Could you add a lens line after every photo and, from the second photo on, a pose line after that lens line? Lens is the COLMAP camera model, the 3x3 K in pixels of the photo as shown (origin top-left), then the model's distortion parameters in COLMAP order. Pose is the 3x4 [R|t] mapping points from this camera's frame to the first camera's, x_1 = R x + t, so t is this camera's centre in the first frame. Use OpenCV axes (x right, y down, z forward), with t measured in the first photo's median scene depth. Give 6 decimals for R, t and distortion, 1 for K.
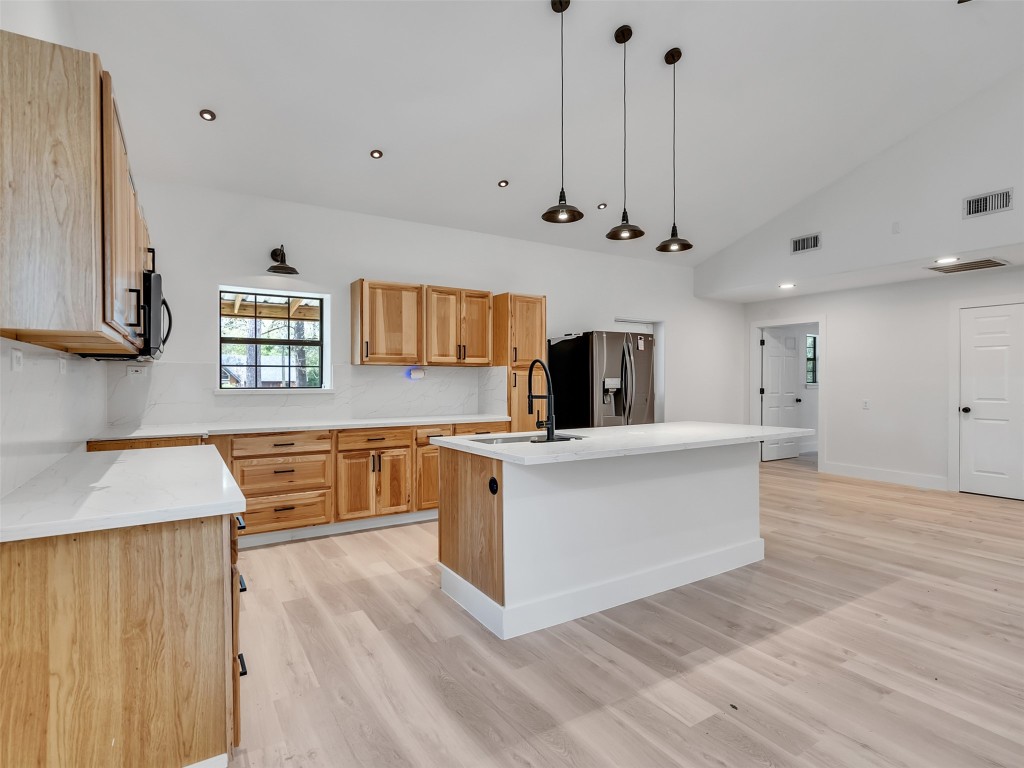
lens RADIAL K [[529.0, 0, 512.0], [0, 529.0, 384.0], [0, 0, 1]] dist [-0.002717, 0.000203]
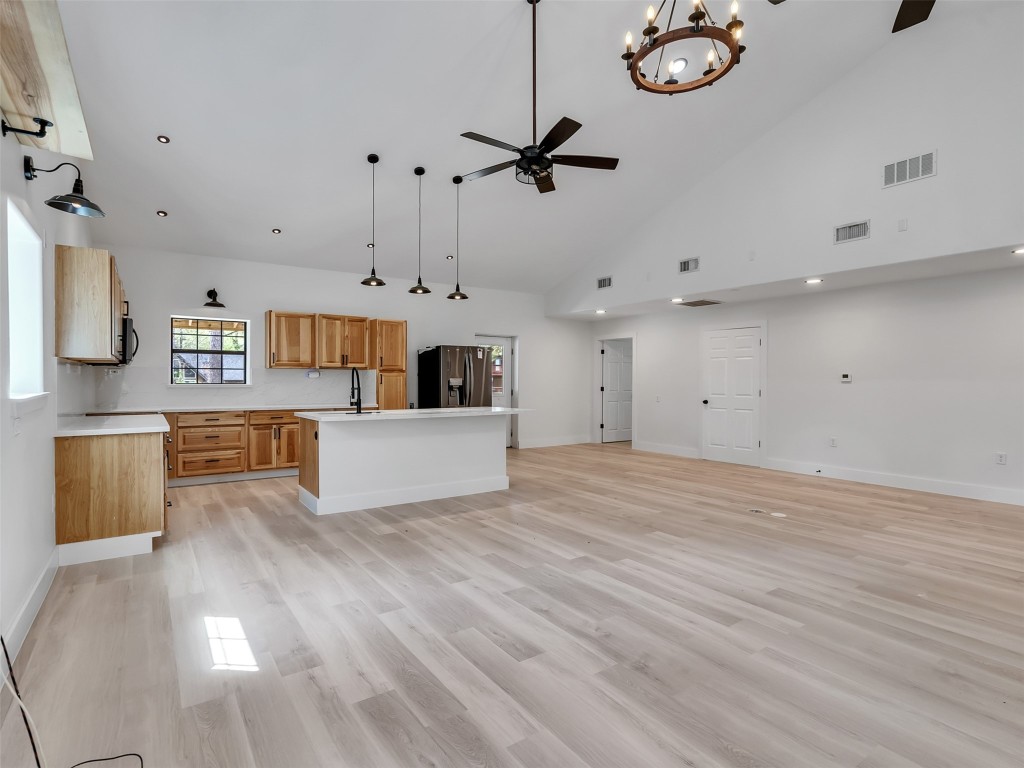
lens RADIAL K [[529.0, 0, 512.0], [0, 529.0, 384.0], [0, 0, 1]] dist [-0.002717, 0.000203]
pose [[0.998968, 0.005256, 0.045121, 0.345341], [-0.005231, 0.999986, -0.000675, 0.005695], [-0.045124, 0.000438, 0.998981, -0.540509]]
